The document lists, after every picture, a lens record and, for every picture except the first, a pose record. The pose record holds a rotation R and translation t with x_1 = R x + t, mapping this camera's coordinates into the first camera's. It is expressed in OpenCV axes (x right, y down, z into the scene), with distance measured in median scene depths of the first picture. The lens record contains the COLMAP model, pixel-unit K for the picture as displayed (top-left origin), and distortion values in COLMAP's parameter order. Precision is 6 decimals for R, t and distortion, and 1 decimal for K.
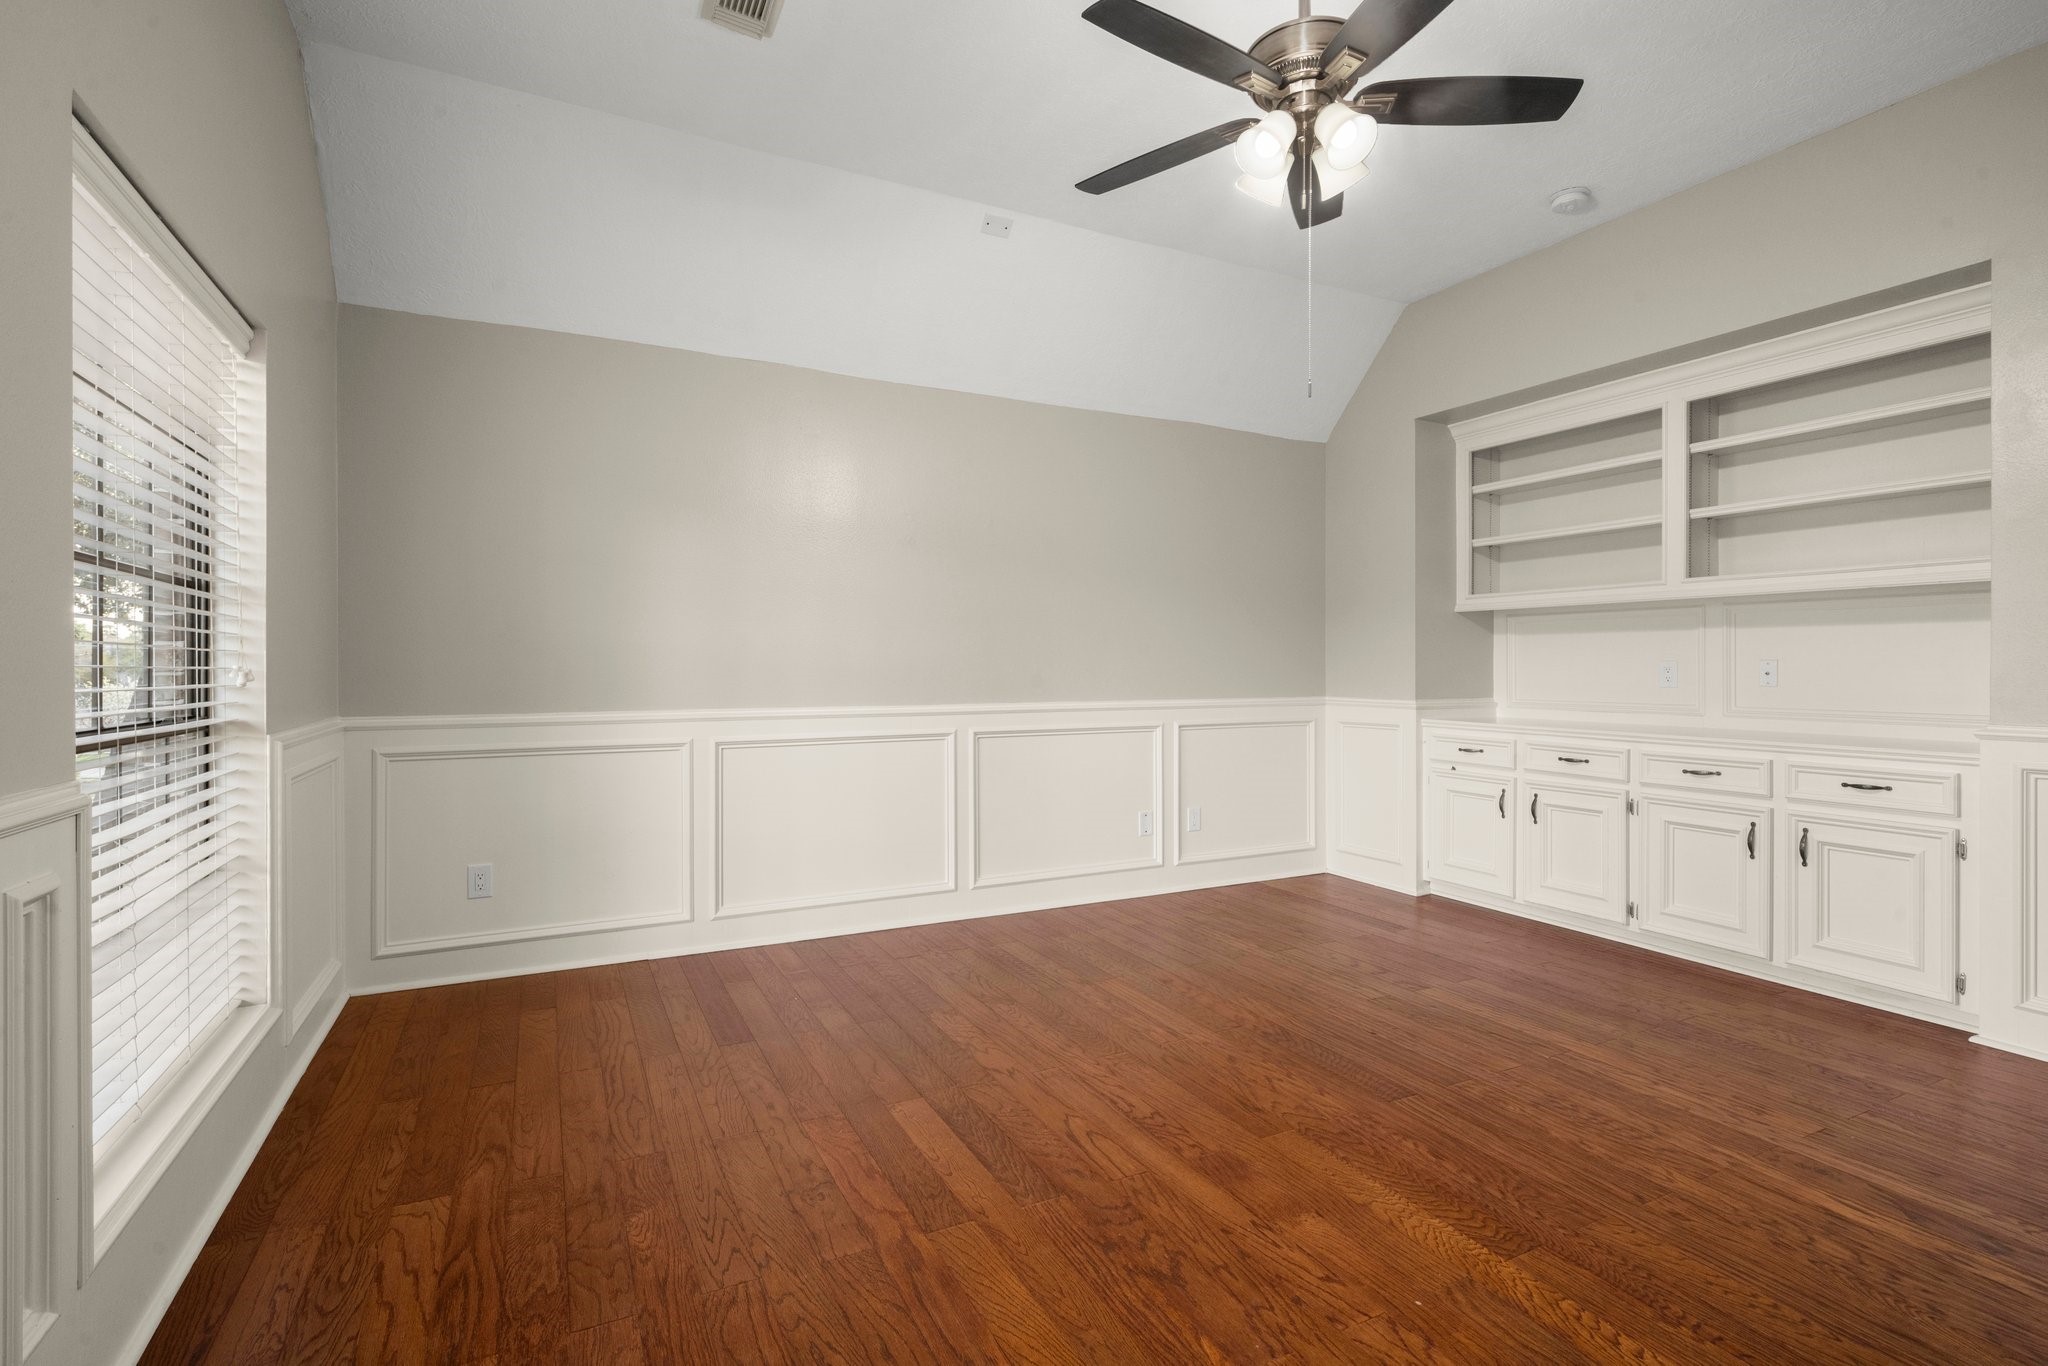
lens RADIAL K [[958.9, 0, 1020.7], [0, 958.9, 684.8], [0, 0, 1]] dist [0.001797, 0.000267]
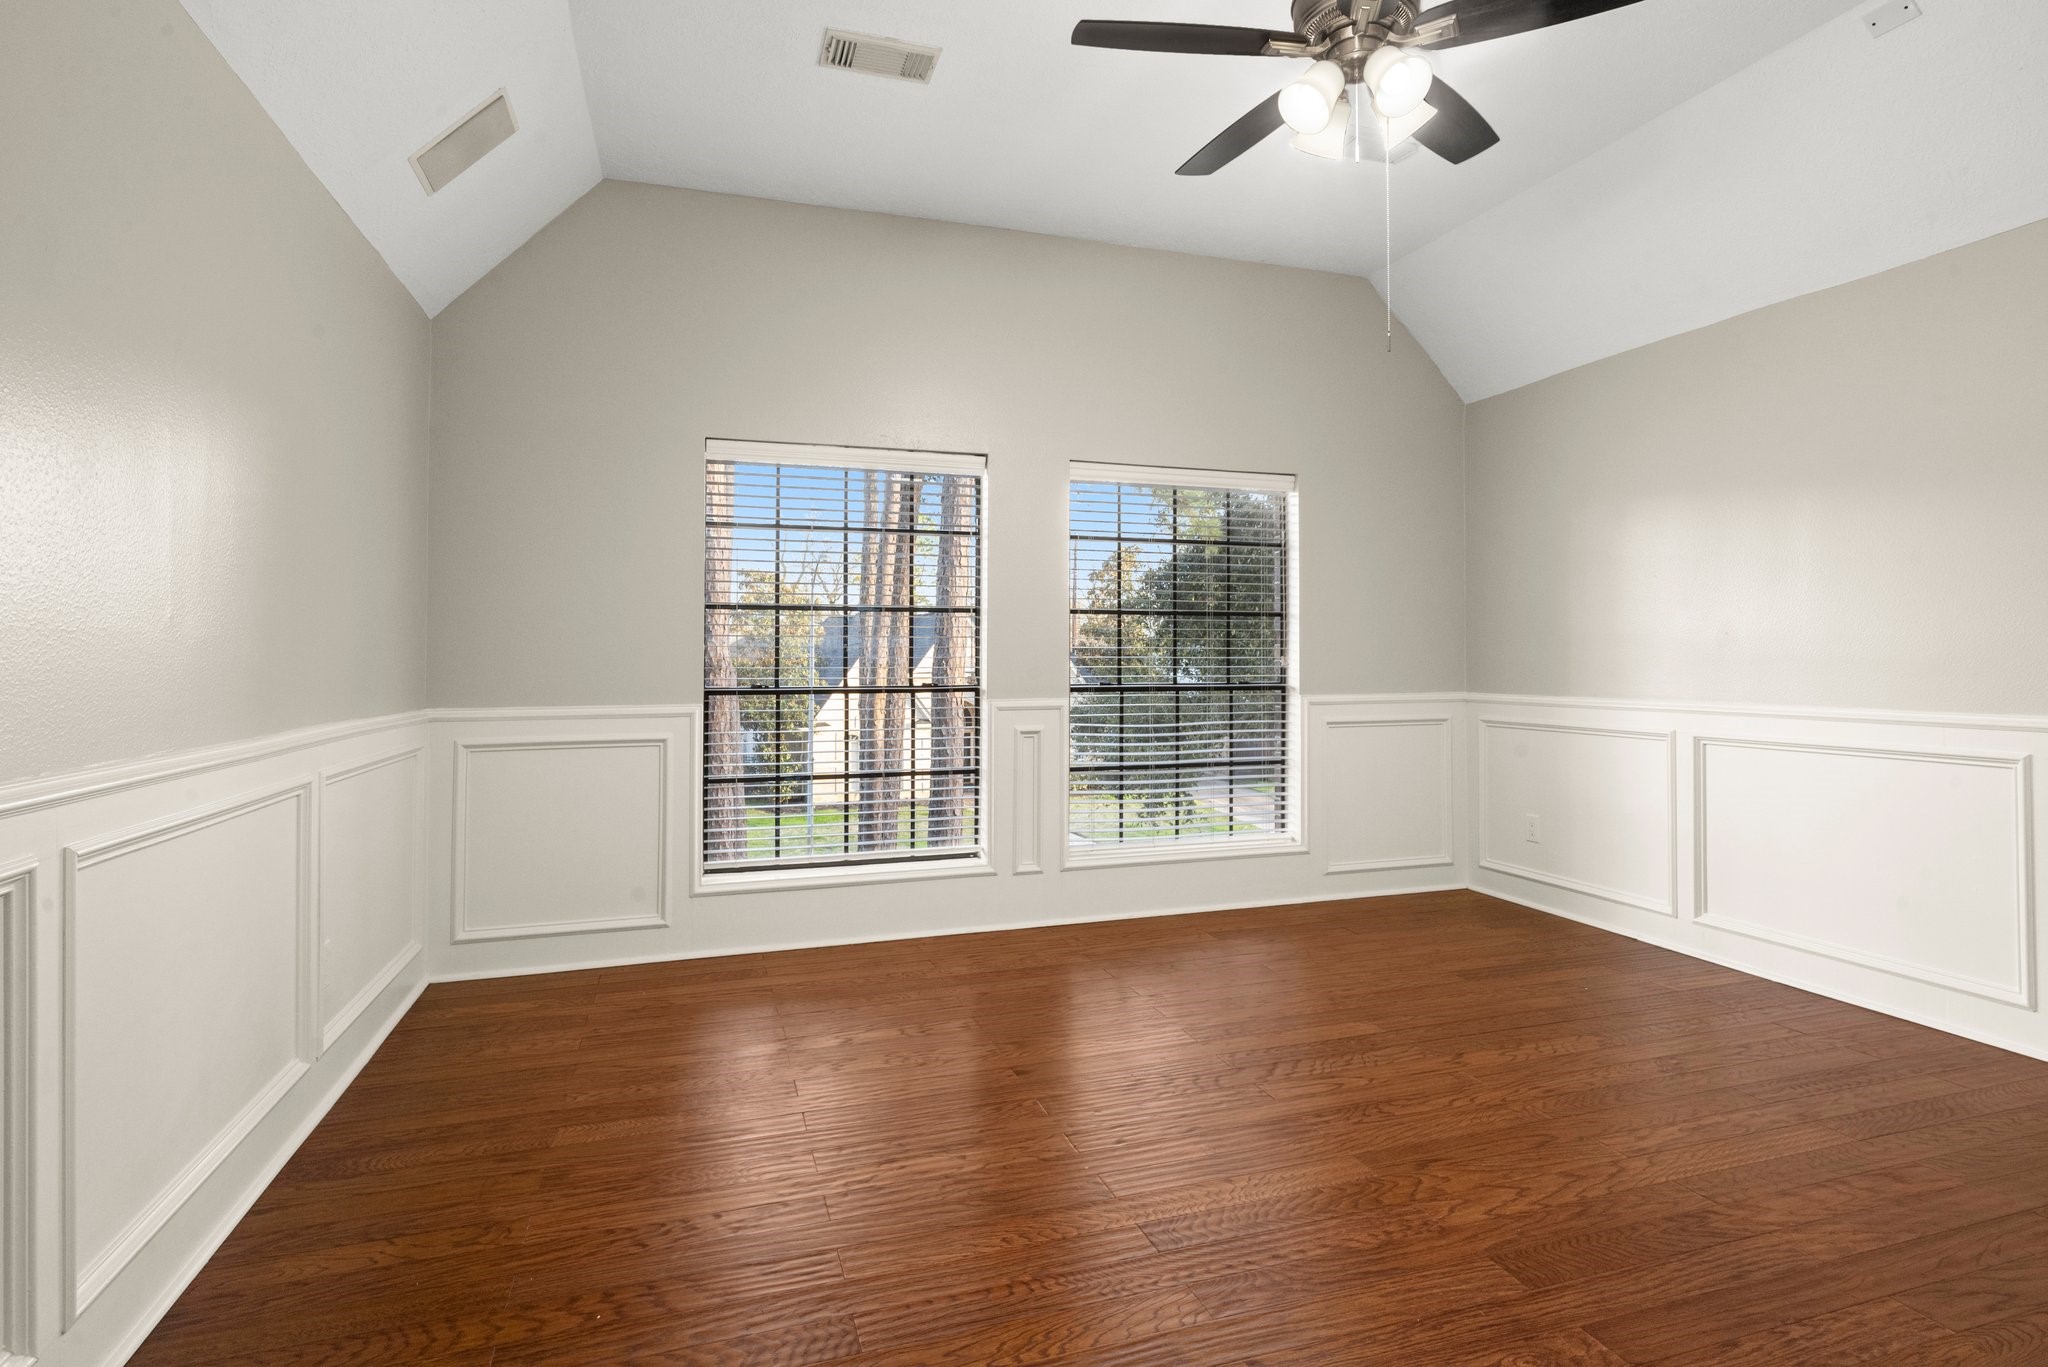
lens RADIAL K [[1038.9, 0, 1031.2], [0, 1038.9, 653.8], [0, 0, 1]] dist [-0.010110, 0.000293]
pose [[-0.145094, -0.005421, -0.989403, 0.896210], [-0.018225, 0.999830, -0.002805, -0.007593], [0.989250, 0.017625, -0.145168, 0.568787]]
